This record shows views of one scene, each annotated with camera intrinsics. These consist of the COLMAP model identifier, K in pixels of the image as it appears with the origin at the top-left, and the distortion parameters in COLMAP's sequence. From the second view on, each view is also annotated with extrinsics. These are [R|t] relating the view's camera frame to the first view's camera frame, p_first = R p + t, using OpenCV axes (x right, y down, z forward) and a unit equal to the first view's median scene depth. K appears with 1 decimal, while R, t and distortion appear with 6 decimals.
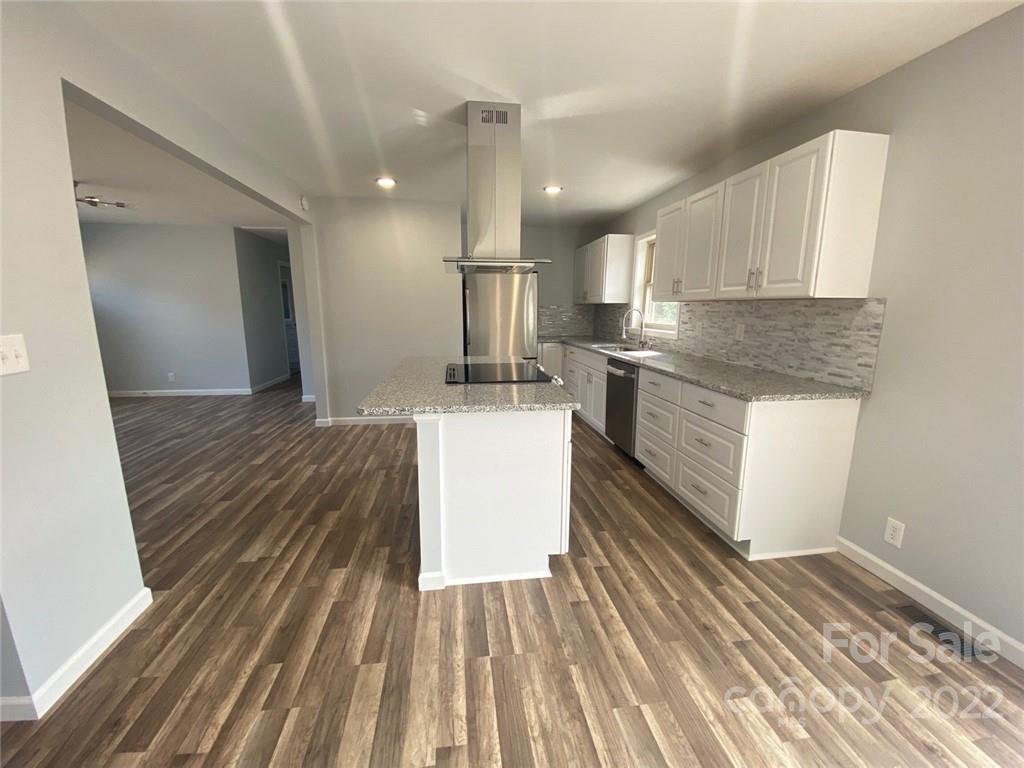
lens RADIAL K [[411.9, 0, 513.5], [0, 411.9, 380.9], [0, 0, 1]] dist [-0.006380, -0.005401]
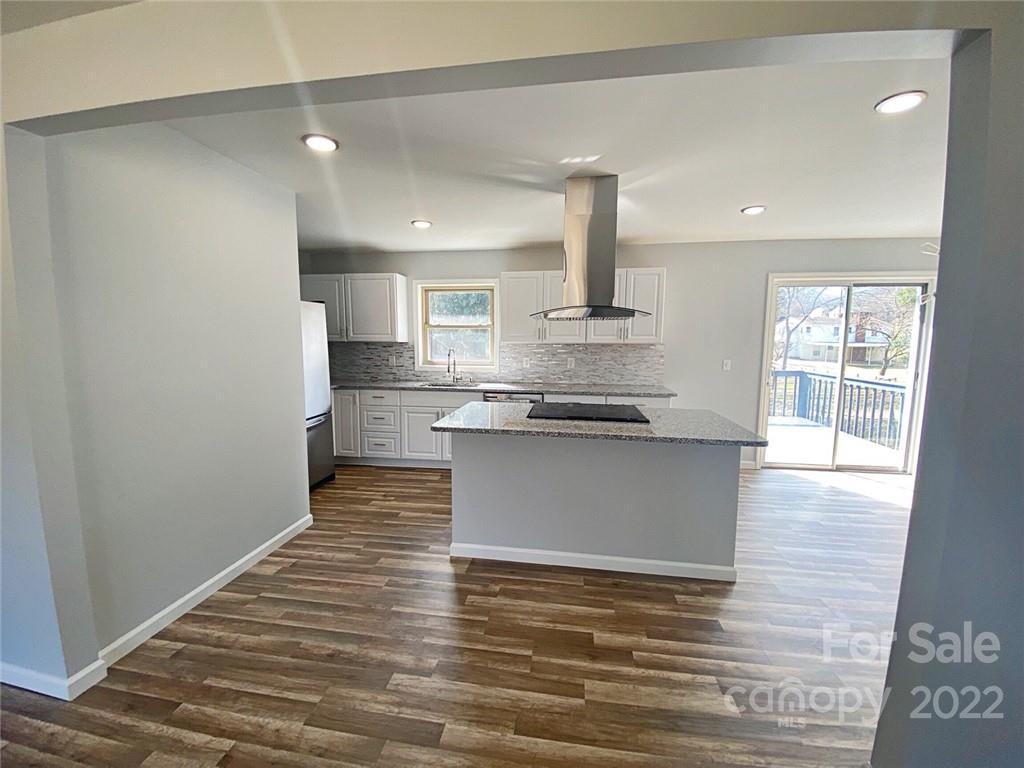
lens RADIAL K [[411.9, 0, 511.0], [0, 411.9, 380.6], [0, 0, 1]] dist [-0.006380, -0.005401]
pose [[0.300650, -0.096315, 0.948859, -0.983700], [0.169842, 0.984392, 0.046106, -0.164779], [-0.938490, 0.147294, 0.312316, 0.739727]]
